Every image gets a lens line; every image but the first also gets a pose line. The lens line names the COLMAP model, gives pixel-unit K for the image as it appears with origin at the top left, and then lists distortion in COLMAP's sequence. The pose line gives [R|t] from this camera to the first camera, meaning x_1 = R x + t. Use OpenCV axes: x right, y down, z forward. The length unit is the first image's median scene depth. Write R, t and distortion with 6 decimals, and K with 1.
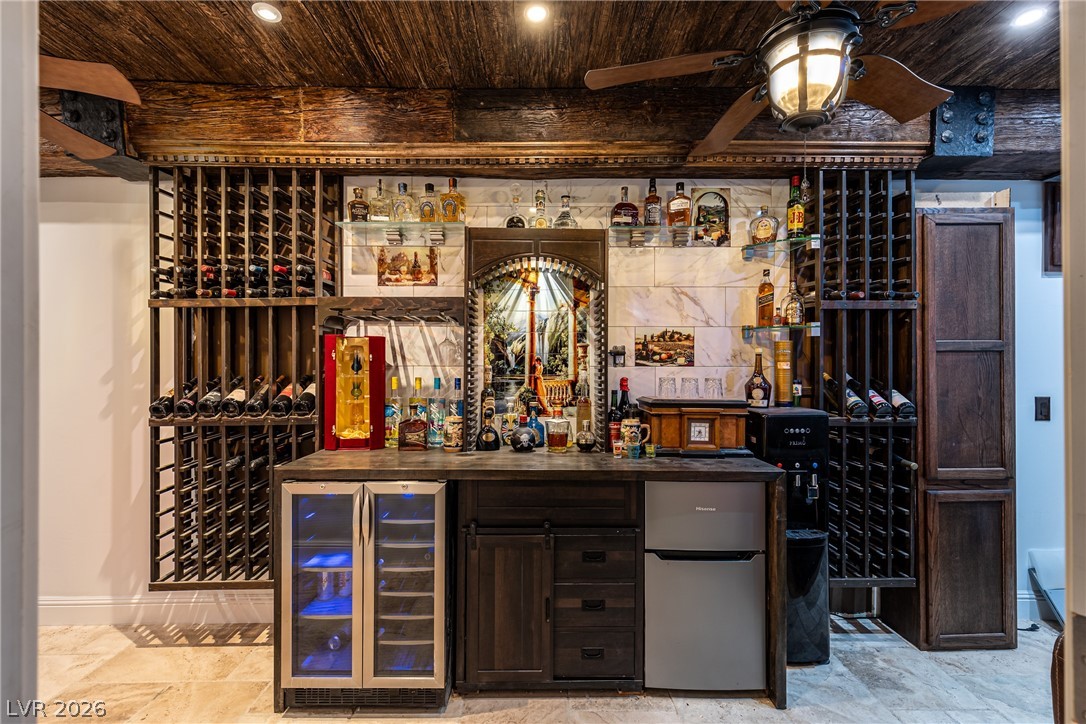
lens RADIAL K [[490.2, 0, 542.1], [0, 490.2, 363.1], [0, 0, 1]] dist [0.005477, 0.000430]
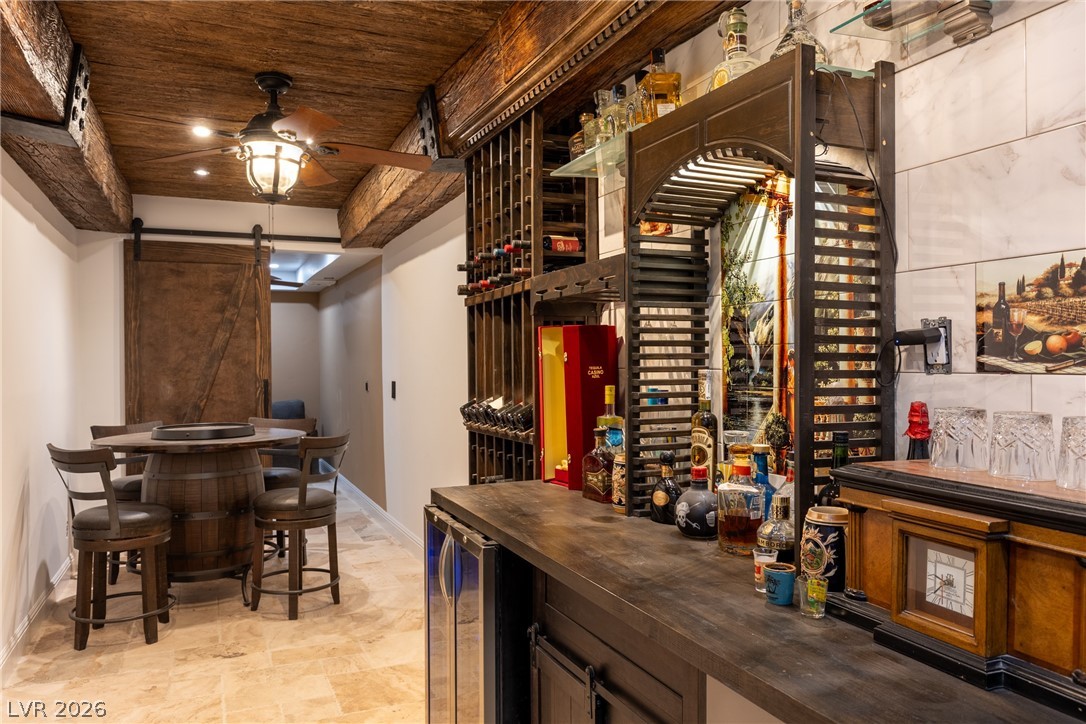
lens RADIAL K [[783.9, 0, 543.2], [0, 783.9, 359.7], [0, 0, 1]] dist [-0.005393, 0.000477]
pose [[0.388020, -0.005204, -0.921636, 0.597269], [0.013068, 0.999915, -0.000145, -0.007043], [0.921558, -0.011988, 0.388055, 0.484581]]
